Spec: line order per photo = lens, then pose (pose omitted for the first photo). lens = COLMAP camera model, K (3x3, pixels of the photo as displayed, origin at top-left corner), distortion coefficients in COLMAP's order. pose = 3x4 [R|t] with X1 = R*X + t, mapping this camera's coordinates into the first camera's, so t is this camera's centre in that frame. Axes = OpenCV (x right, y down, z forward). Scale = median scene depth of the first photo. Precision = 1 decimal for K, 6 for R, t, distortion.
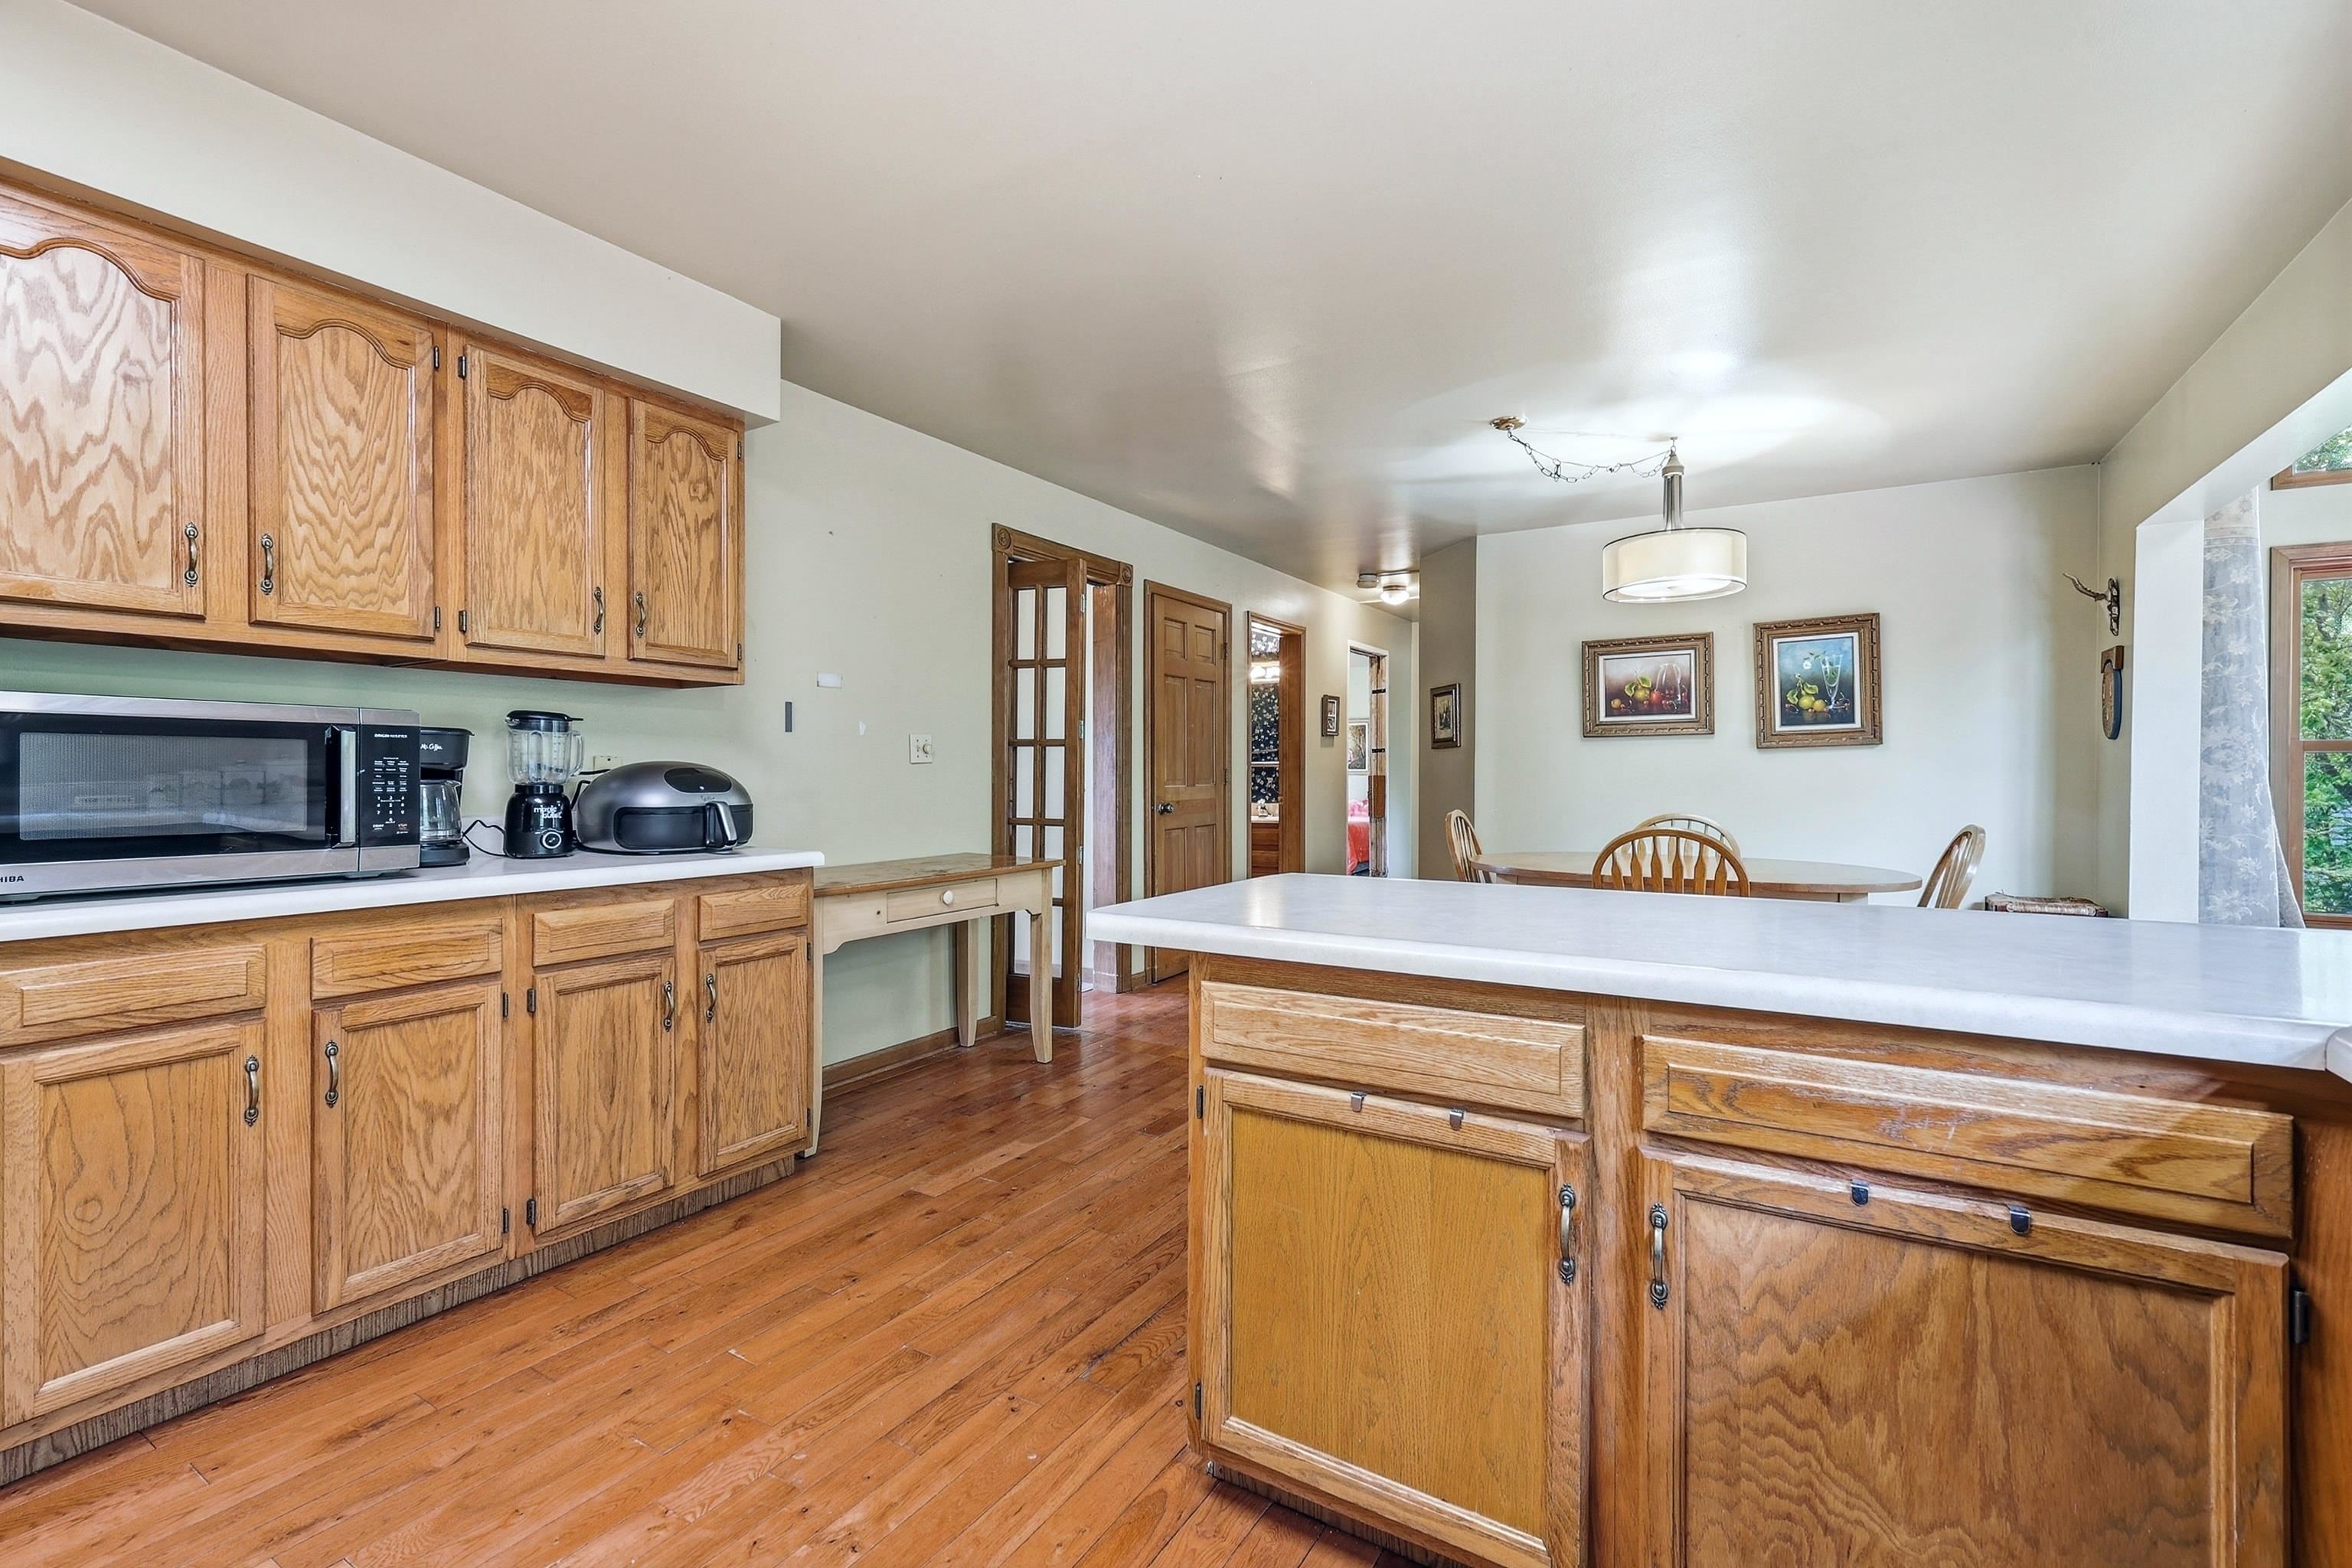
lens RADIAL K [[1027.2, 0, 1178.1], [0, 1027.2, 777.8], [0, 0, 1]] dist [0.001538, 0.000078]
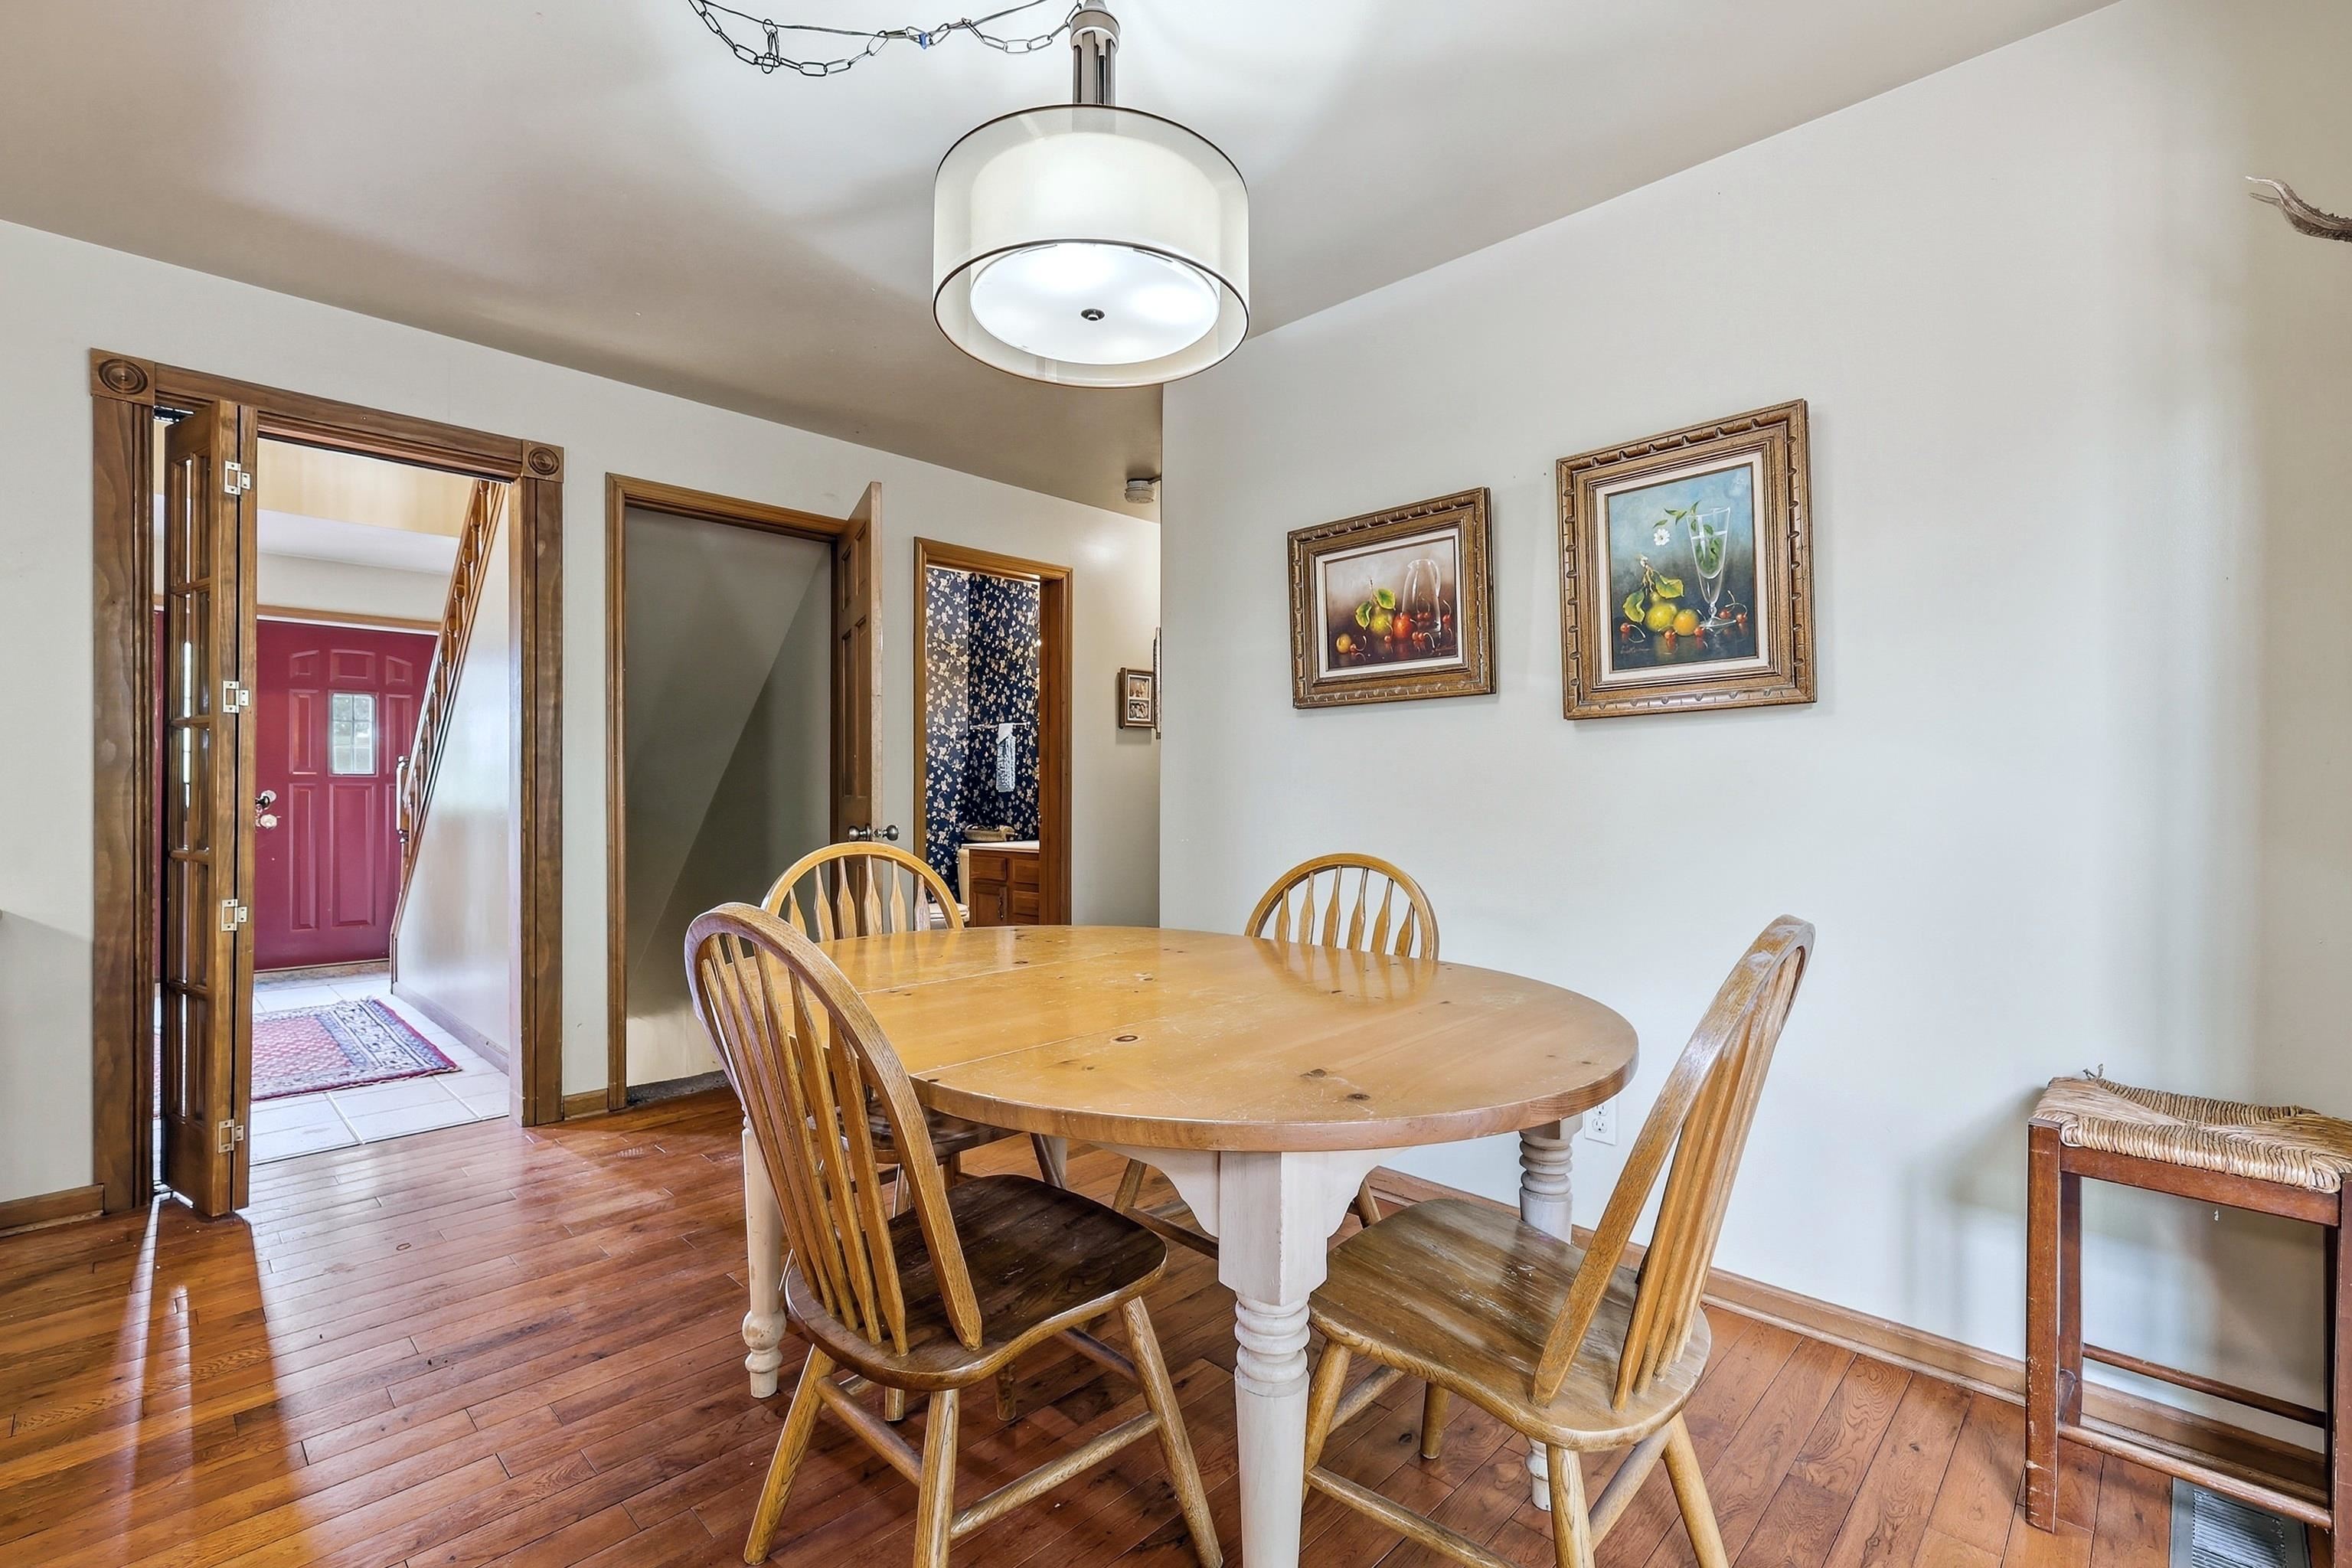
lens RADIAL K [[1033.3, 0, 1175.8], [0, 1033.3, 774.9], [0, 0, 1]] dist [0.003435, 0.000511]
pose [[0.976103, -0.000958, -0.217304, 0.621920], [-0.003100, 0.999827, -0.018331, 0.008370], [0.217284, 0.018566, 0.975932, 0.621842]]
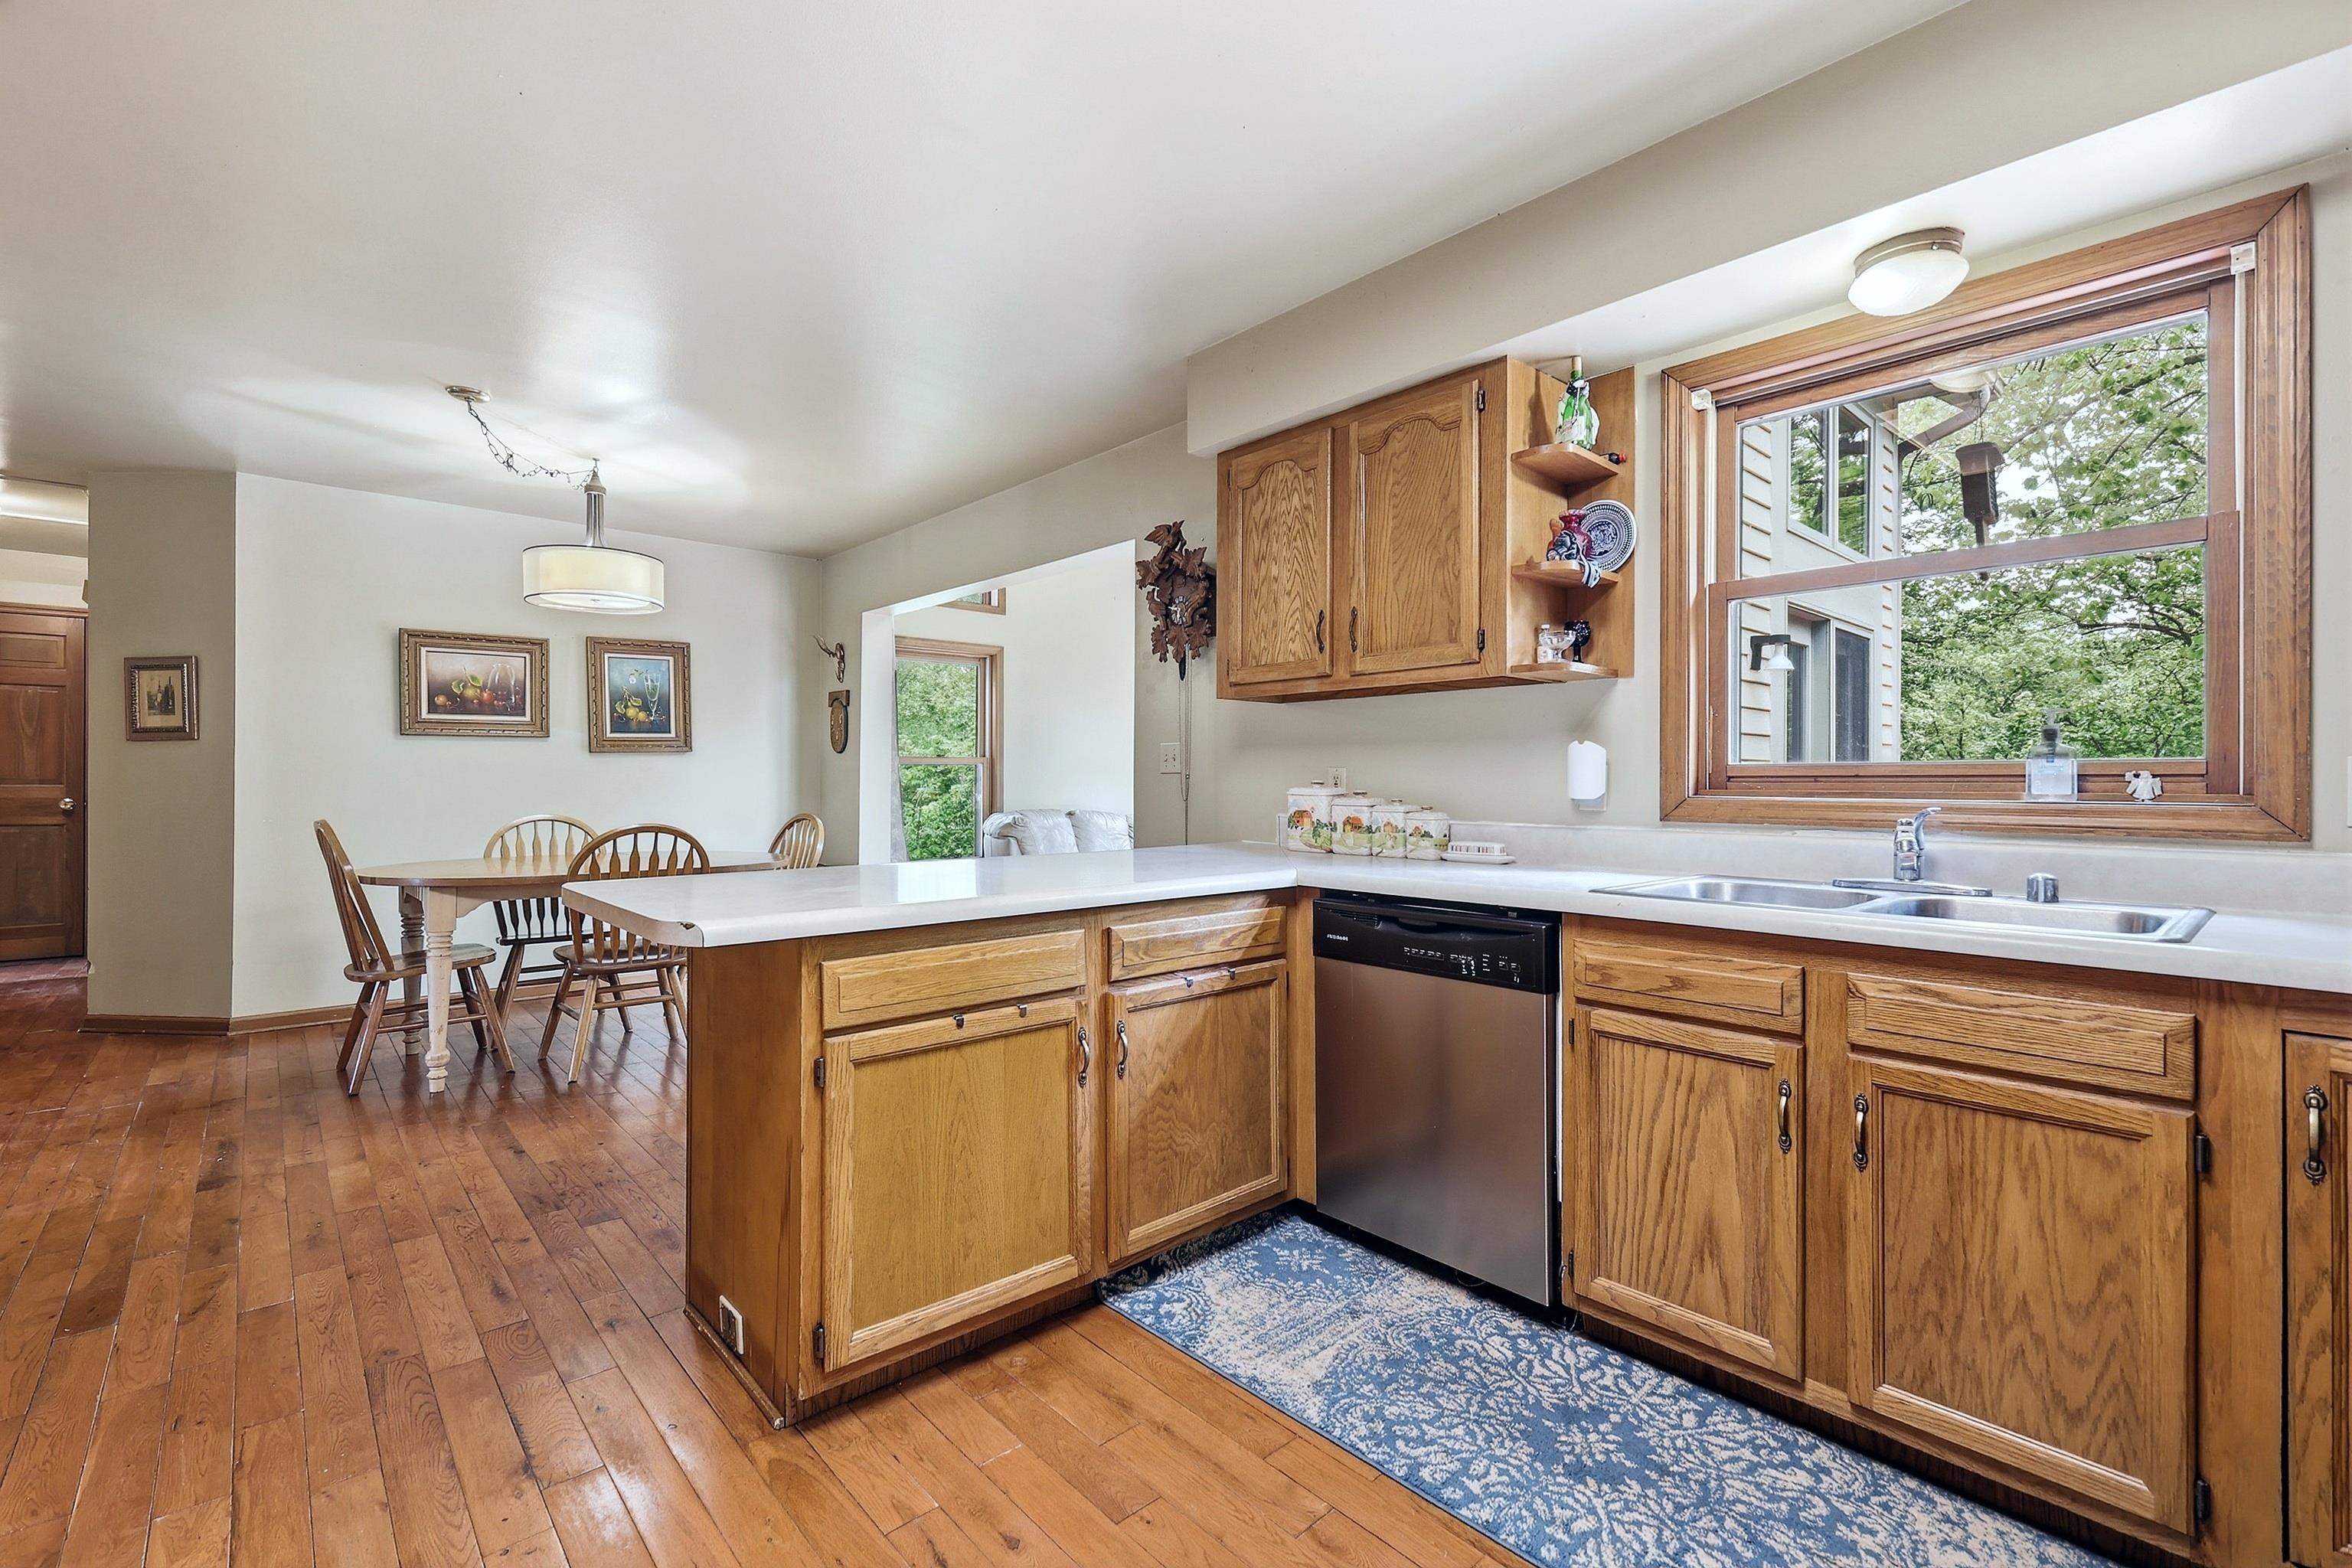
lens RADIAL K [[1027.2, 0, 1178.1], [0, 1027.2, 777.8], [0, 0, 1]] dist [0.001538, 0.000078]
pose [[0.279035, -0.000439, 0.960281, -0.384626], [0.002095, 0.999998, -0.000152, -0.000459], [-0.960279, 0.002054, 0.279035, 0.131612]]
